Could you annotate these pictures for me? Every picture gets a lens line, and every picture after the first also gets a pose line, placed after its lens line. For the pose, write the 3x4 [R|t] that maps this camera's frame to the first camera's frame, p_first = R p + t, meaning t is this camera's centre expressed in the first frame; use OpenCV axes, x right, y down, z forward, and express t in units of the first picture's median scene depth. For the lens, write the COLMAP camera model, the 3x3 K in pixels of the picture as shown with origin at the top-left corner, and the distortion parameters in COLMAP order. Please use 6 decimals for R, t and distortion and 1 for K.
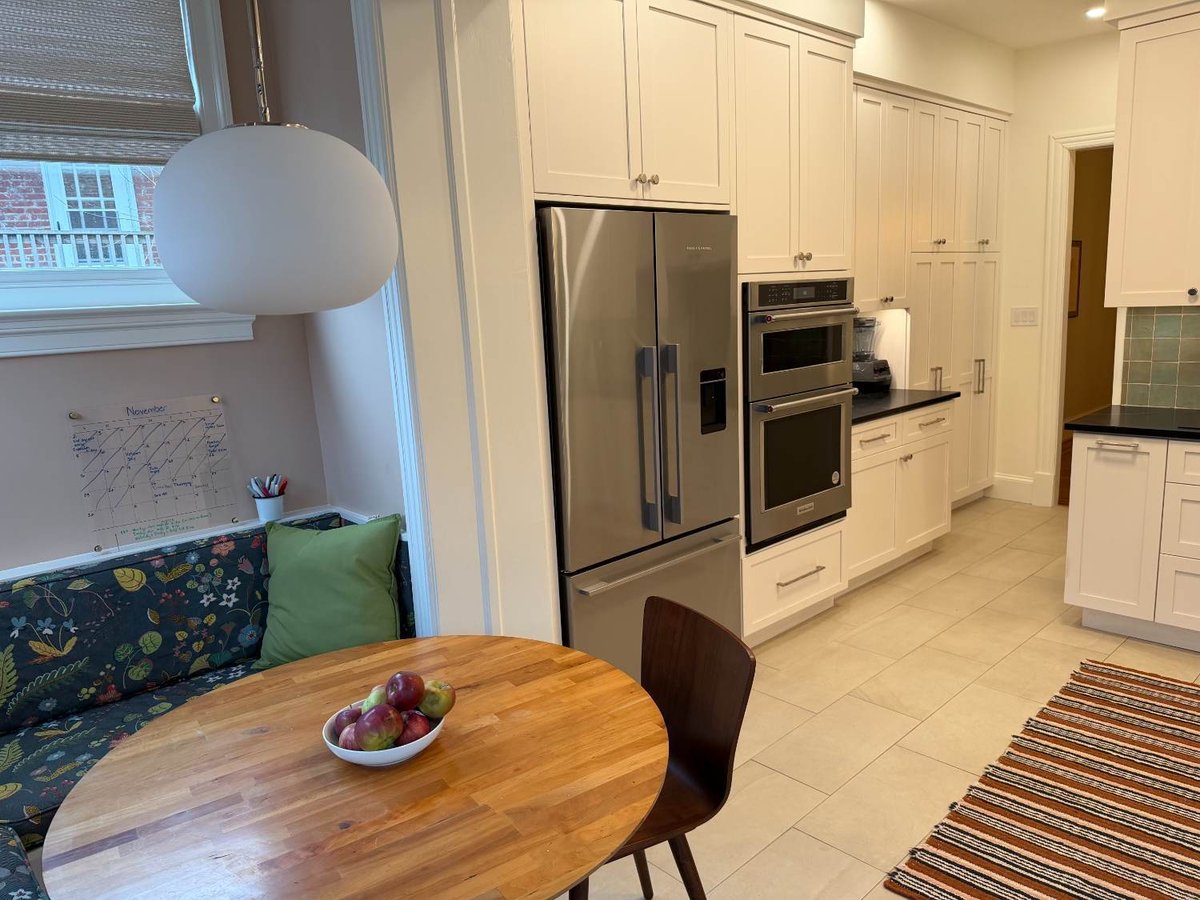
lens RADIAL K [[853.2, 0, 592.0], [0, 853.2, 469.3], [0, 0, 1]] dist [0.041693, -0.061287]
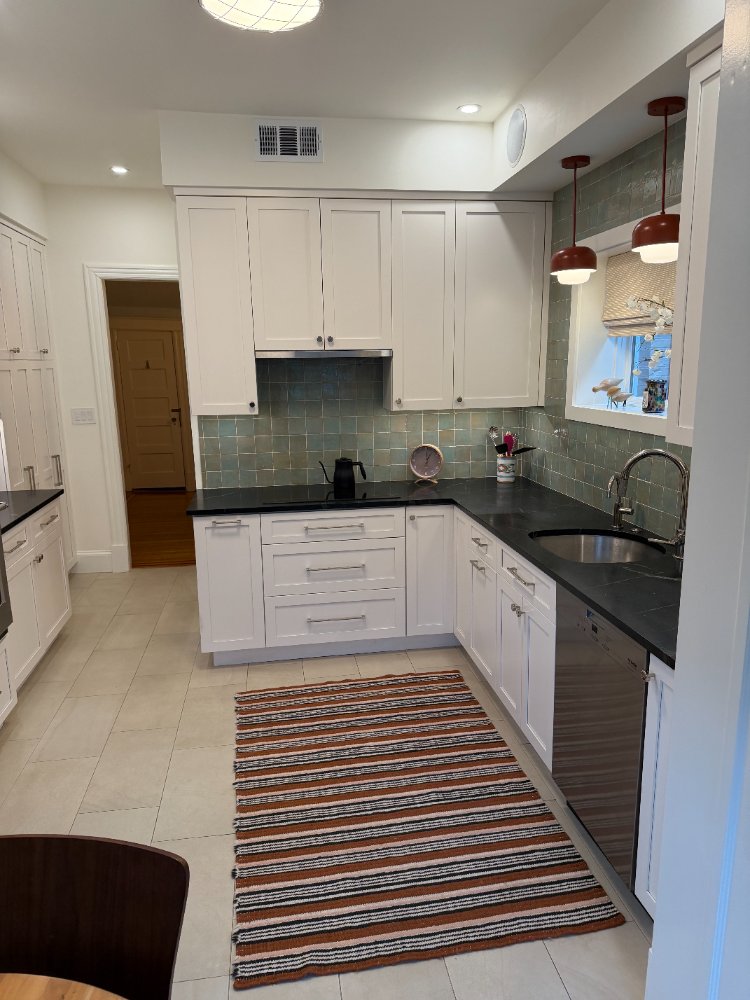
lens RADIAL K [[711.0, 0, 371.8], [0, 711.0, 508.3], [0, 0, 1]] dist [0.041693, -0.061287]
pose [[0.561768, -0.135613, 0.816104, -0.173699], [0.153829, 0.986392, 0.058020, -0.102662], [-0.812867, 0.092947, 0.574985, 0.275567]]
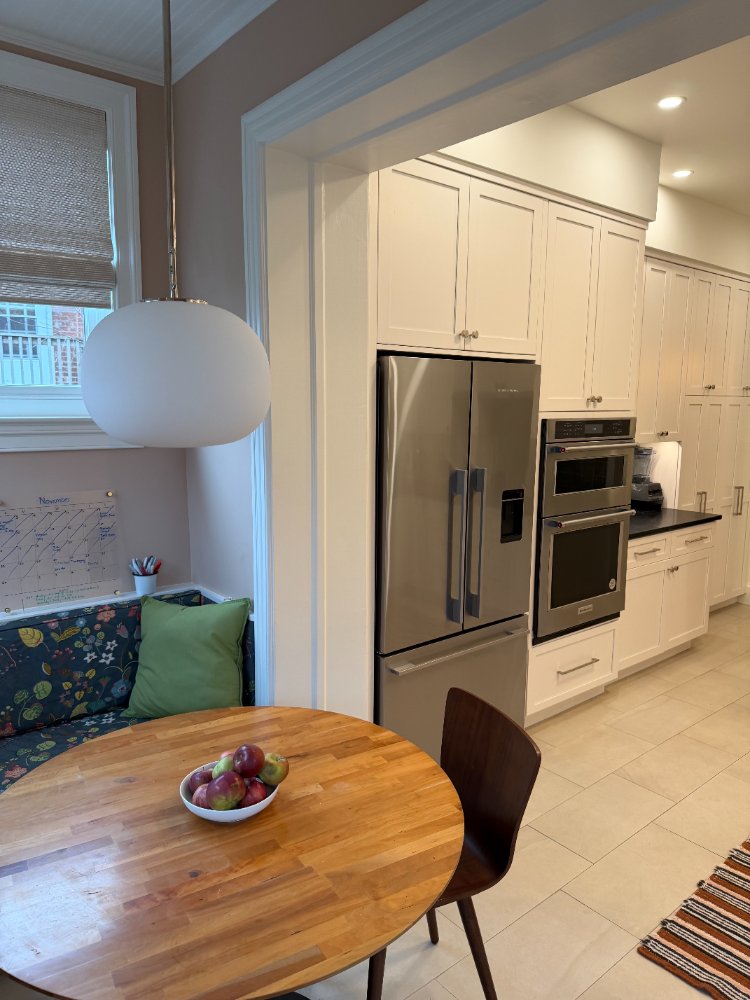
lens RADIAL K [[711.0, 0, 362.3], [0, 711.0, 512.4], [0, 0, 1]] dist [0.041693, -0.061287]
pose [[0.996368, 0.065620, -0.054271, -0.017023], [-0.067681, 0.997019, -0.037051, -0.042778], [0.051678, 0.040590, 0.997839, -0.010302]]
